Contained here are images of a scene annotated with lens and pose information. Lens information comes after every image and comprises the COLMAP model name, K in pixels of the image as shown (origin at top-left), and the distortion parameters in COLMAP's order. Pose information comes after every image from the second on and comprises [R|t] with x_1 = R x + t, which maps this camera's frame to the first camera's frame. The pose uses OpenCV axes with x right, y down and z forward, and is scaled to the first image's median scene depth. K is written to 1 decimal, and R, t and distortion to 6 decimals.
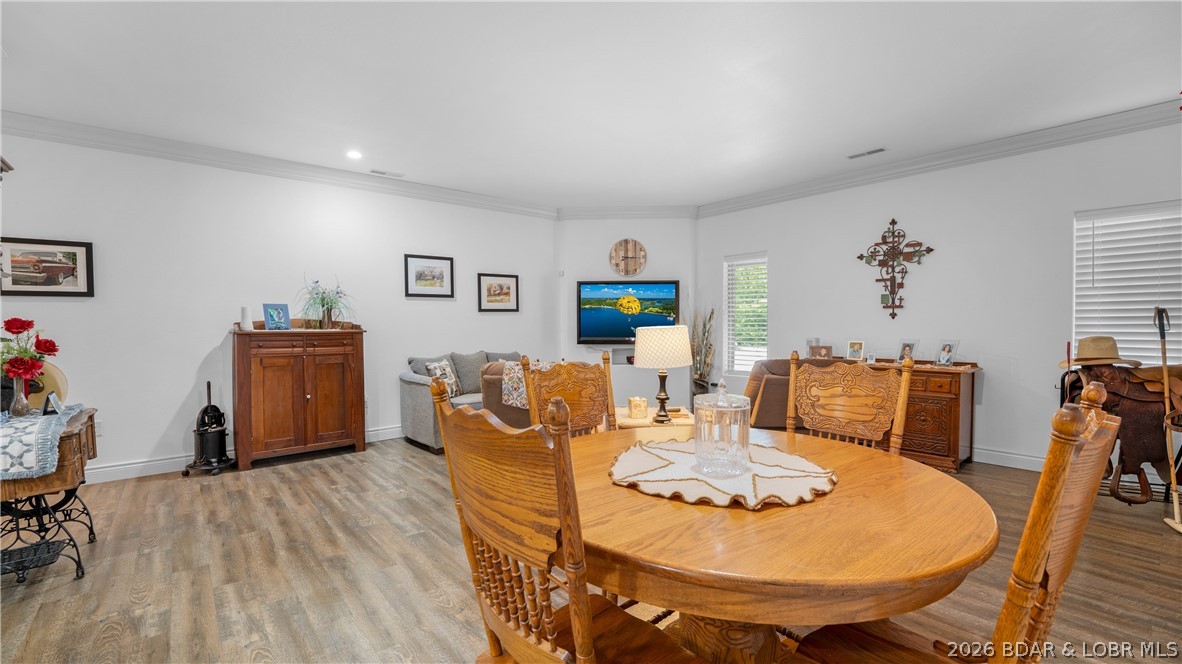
lens RADIAL K [[493.0, 0, 585.4], [0, 493.0, 332.9], [0, 0, 1]] dist [-0.019988, 0.000302]
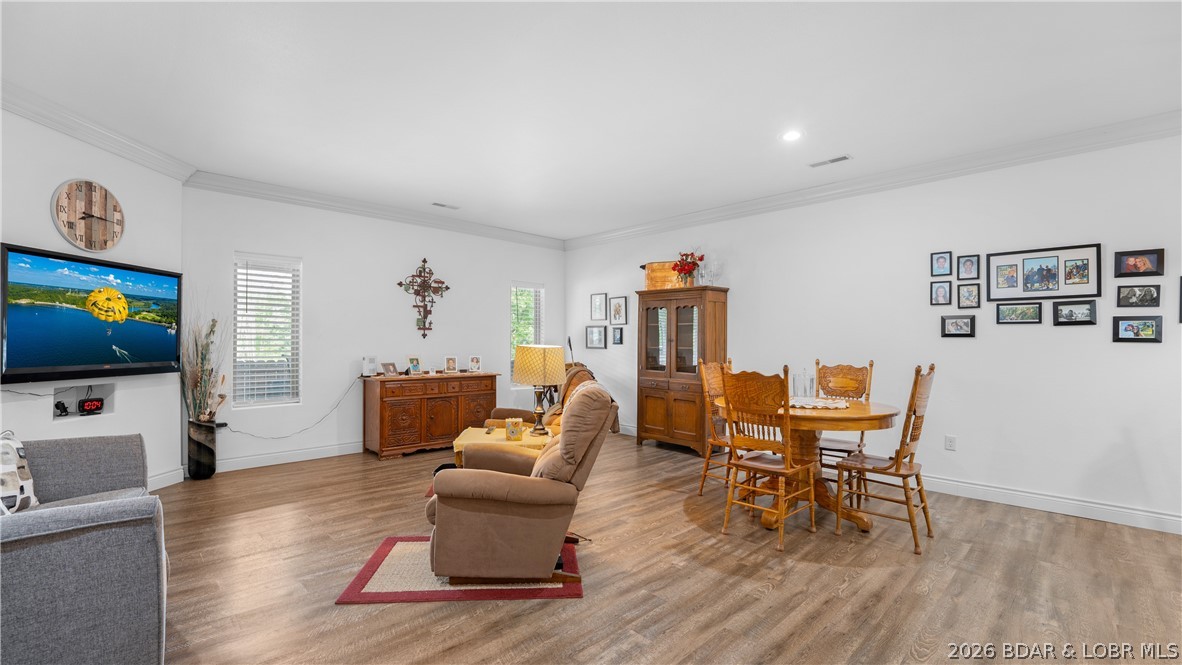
lens RADIAL K [[493.0, 0, 585.4], [0, 493.0, 333.4], [0, 0, 1]] dist [-0.019988, 0.000302]
pose [[-0.058285, 0.020537, 0.998089, -0.539573], [0.006845, 0.999773, -0.020172, -0.011657], [-0.998277, 0.005656, -0.058412, 0.563234]]
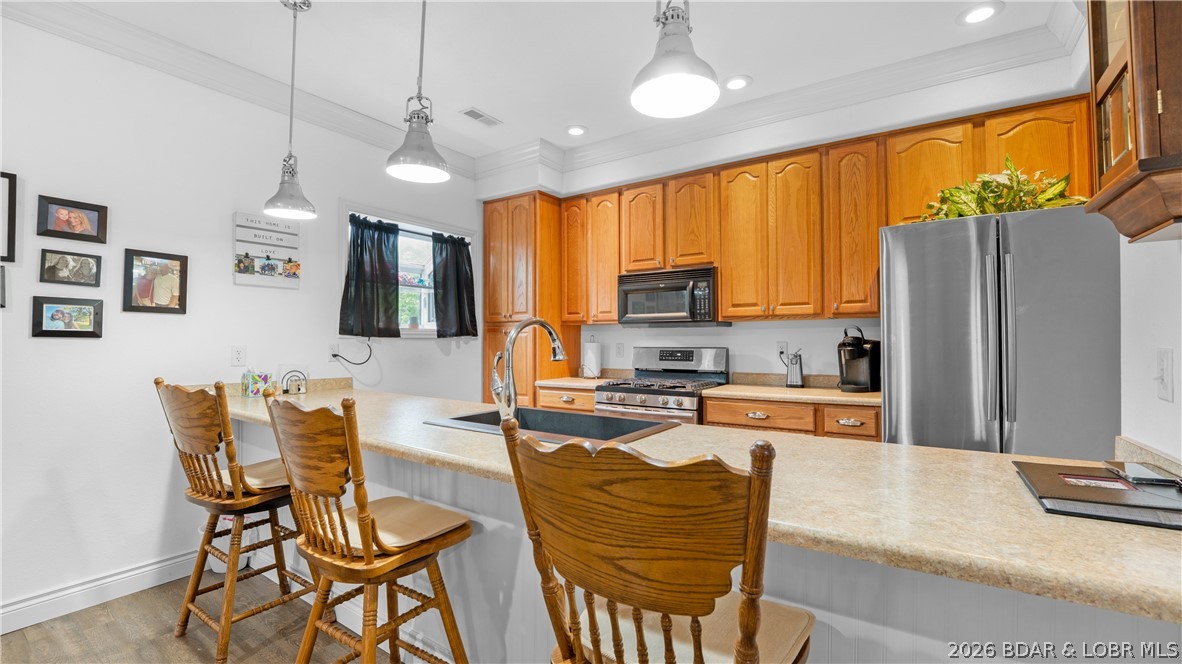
lens RADIAL K [[493.0, 0, 585.4], [0, 493.0, 332.9], [0, 0, 1]] dist [-0.019988, 0.000302]
pose [[-0.963721, 0.007365, -0.266808, -0.300343], [0.006534, 0.999971, 0.004002, -0.010328], [0.266830, 0.002113, -0.963741, 0.352918]]
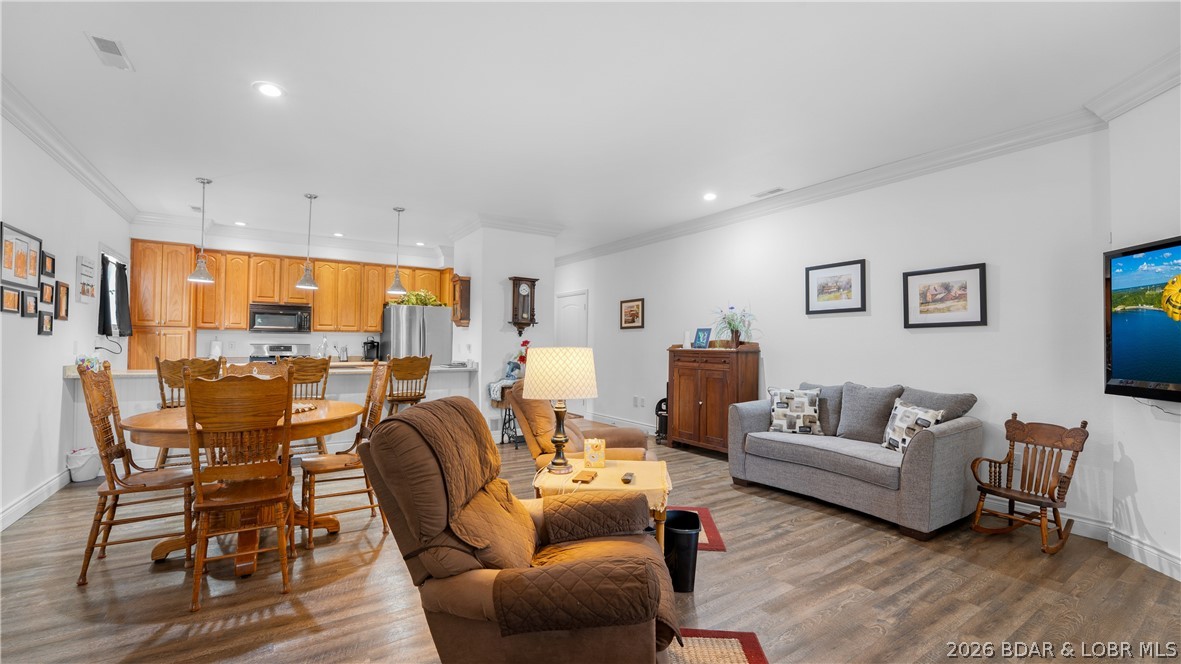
lens RADIAL K [[492.6, 0, 584.9], [0, 492.6, 332.9], [0, 0, 1]] dist [-0.019988, 0.000302]
pose [[-0.115237, -0.018067, -0.993174, 0.539636], [-0.023869, 0.999596, -0.015414, -0.015488], [0.993051, 0.021930, -0.115622, 0.658253]]
